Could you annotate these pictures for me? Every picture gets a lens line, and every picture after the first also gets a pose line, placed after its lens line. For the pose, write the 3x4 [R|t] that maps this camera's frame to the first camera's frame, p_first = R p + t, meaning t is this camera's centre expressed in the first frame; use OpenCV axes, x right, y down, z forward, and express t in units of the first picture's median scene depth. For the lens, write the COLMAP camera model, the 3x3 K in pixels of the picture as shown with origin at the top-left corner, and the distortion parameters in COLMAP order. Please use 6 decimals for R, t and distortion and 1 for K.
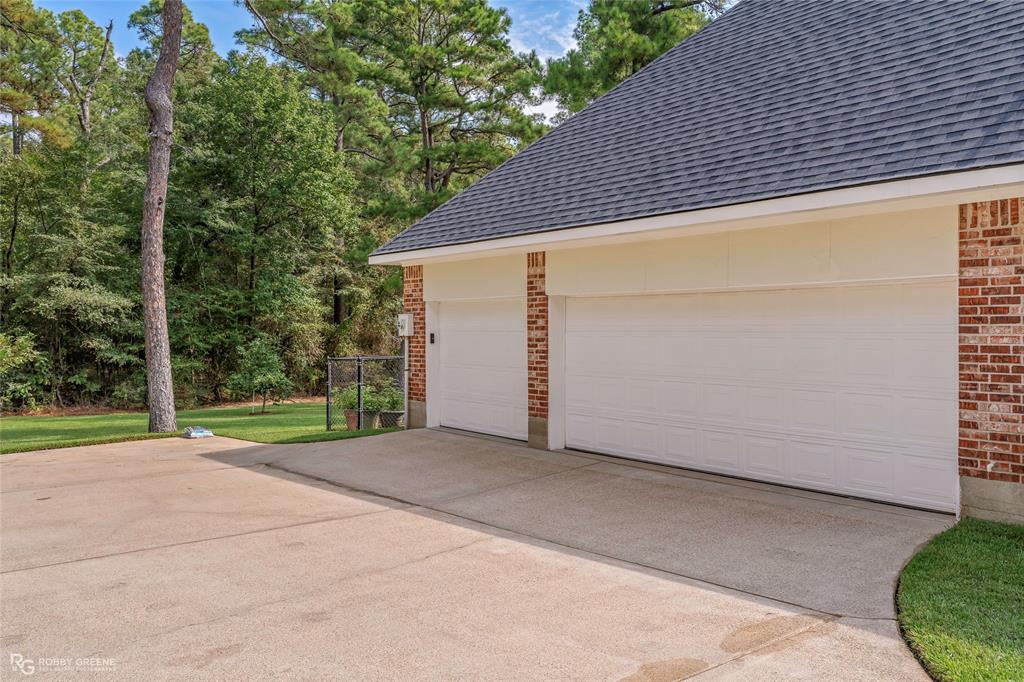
lens RADIAL K [[863.5, 0, 514.2], [0, 863.5, 341.0], [0, 0, 1]] dist [-0.000077, 0.000980]
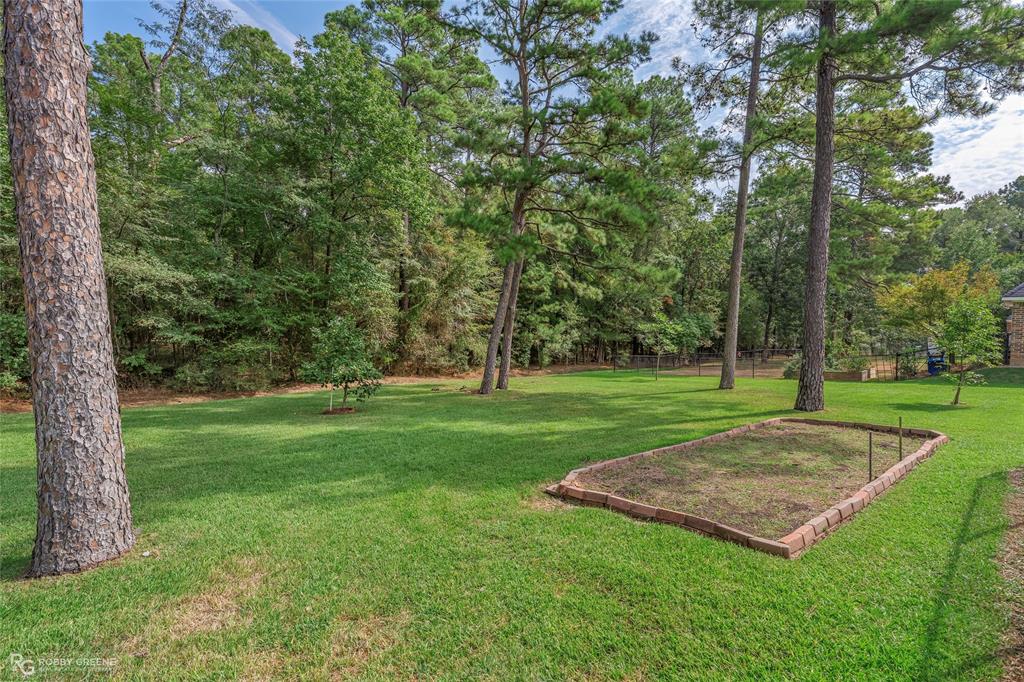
lens RADIAL K [[466.9, 0, 509.4], [0, 466.9, 341.8], [0, 0, 1]] dist [-0.000051, 0.000865]
pose [[0.996310, 0.018067, 0.083903, -0.140212], [-0.019935, 0.999571, 0.021478, 0.005426], [-0.083479, -0.023071, 0.996242, 0.445894]]
